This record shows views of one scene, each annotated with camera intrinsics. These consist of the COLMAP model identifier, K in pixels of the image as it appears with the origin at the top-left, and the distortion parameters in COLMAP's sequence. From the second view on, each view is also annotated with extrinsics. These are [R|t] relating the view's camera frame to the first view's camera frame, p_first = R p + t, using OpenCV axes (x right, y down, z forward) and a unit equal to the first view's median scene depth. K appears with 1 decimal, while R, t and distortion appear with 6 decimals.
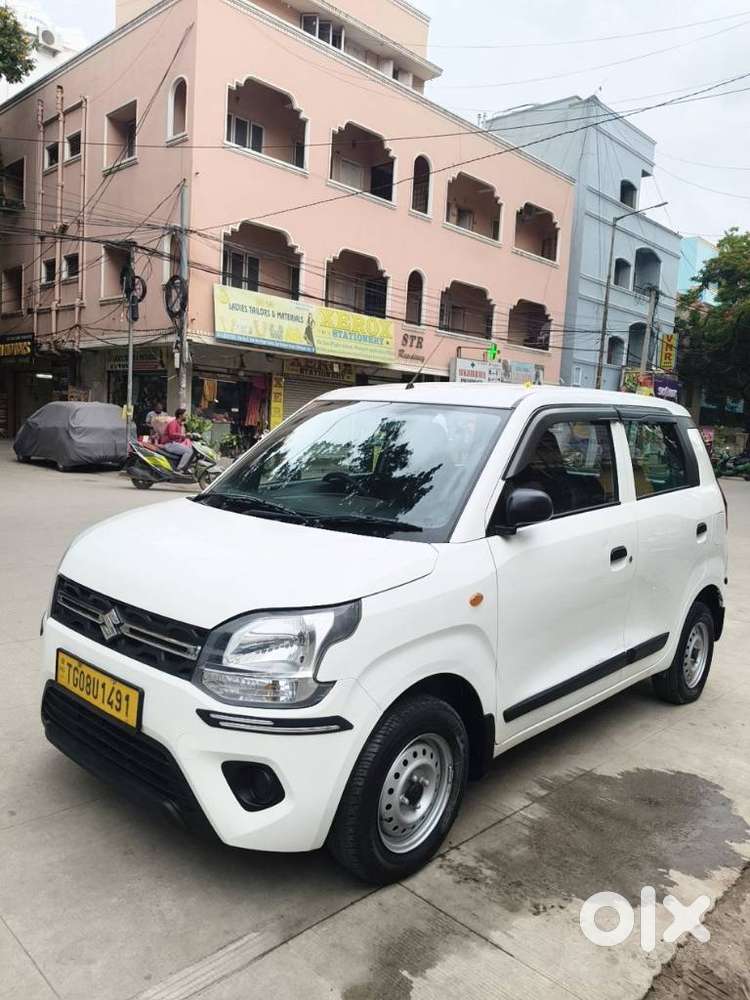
lens RADIAL K [[753.9, 0, 372.4], [0, 753.9, 493.8], [0, 0, 1]] dist [0.030640, -0.059716]
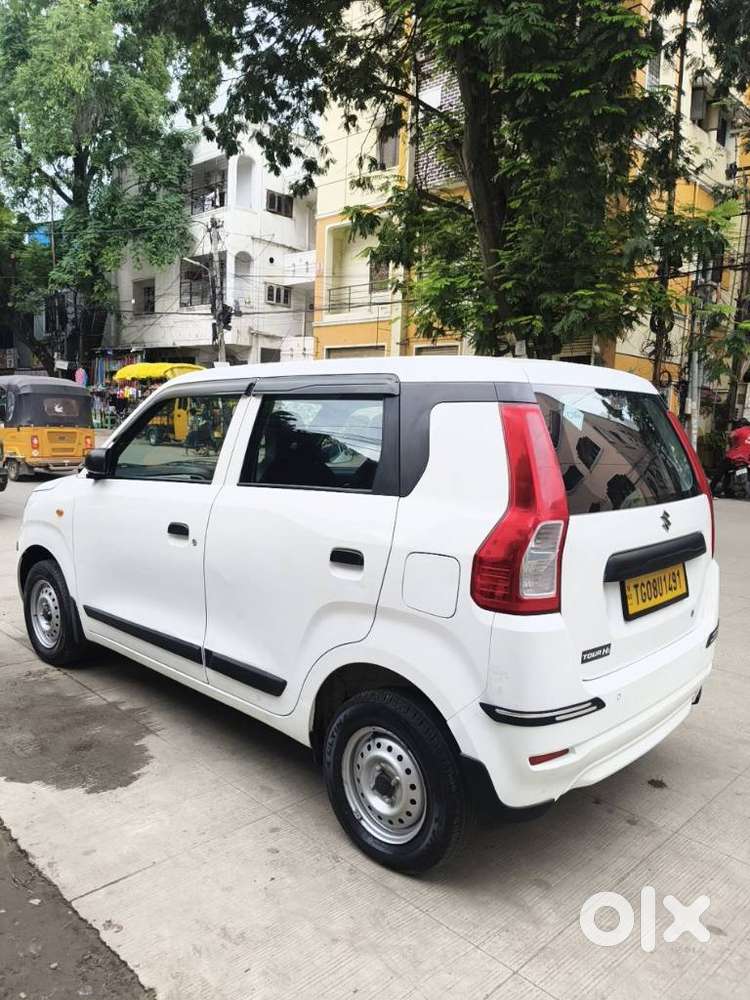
lens RADIAL K [[753.9, 0, 372.4], [0, 753.9, 493.8], [0, 0, 1]] dist [0.030640, -0.059716]
pose [[-0.007091, 0.050192, -0.998714, 0.239591], [-0.134466, 0.989621, 0.050690, -0.009003], [0.990893, 0.134653, -0.000268, 0.230665]]
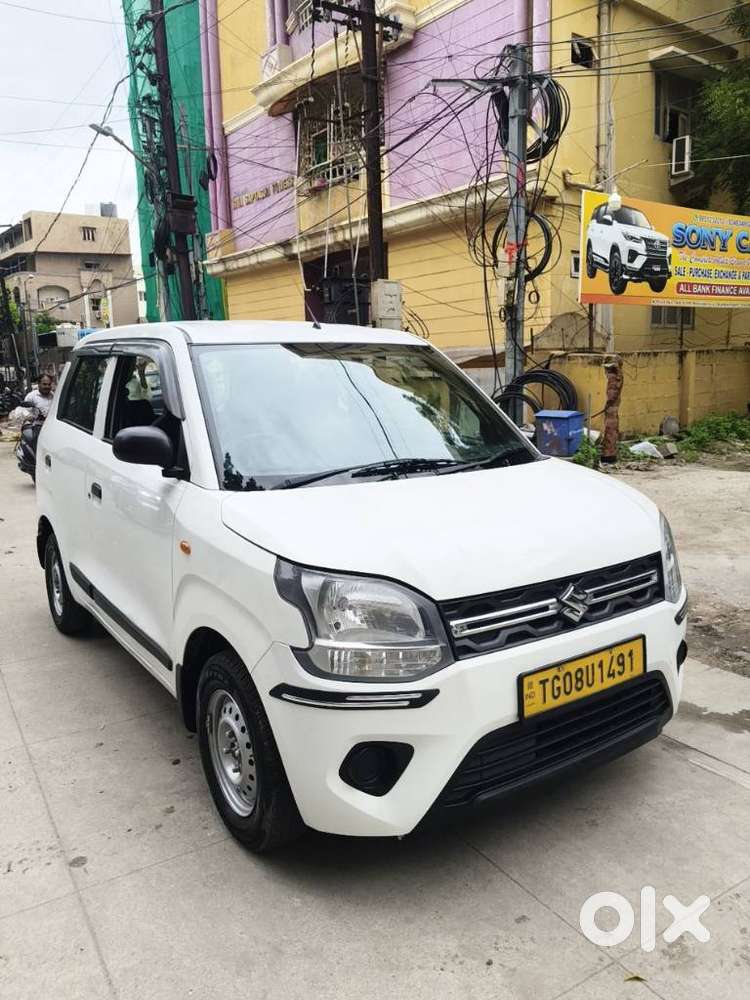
lens RADIAL K [[753.9, 0, 372.4], [0, 753.9, 493.8], [0, 0, 1]] dist [0.030640, -0.059716]
pose [[0.241666, -0.214632, 0.946325, -0.165886], [0.130257, 0.973580, 0.187550, -0.020447], [-0.961577, 0.077941, 0.263238, 0.135005]]
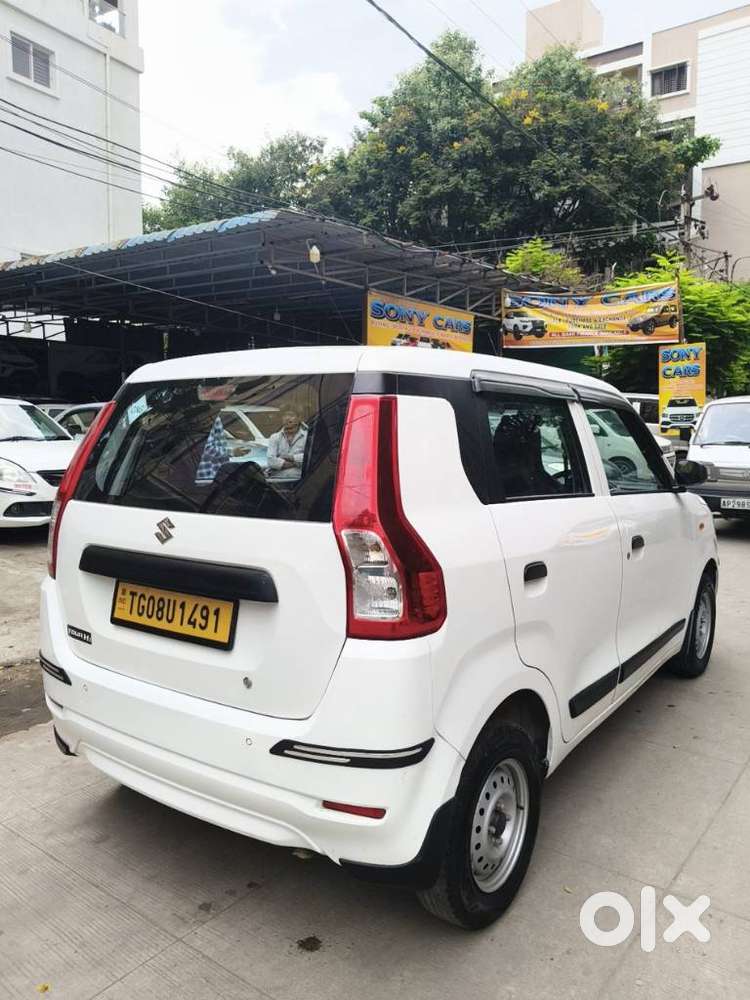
lens RADIAL K [[761.0, 0, 375.0], [0, 761.0, 500.0], [0, 0, 1]] dist [0.033164, -0.081083]
pose [[-0.990753, -0.044332, -0.128230, 0.075065], [-0.068042, 0.980018, 0.186908, -0.034265], [0.117382, 0.193905, -0.973973, 0.410833]]
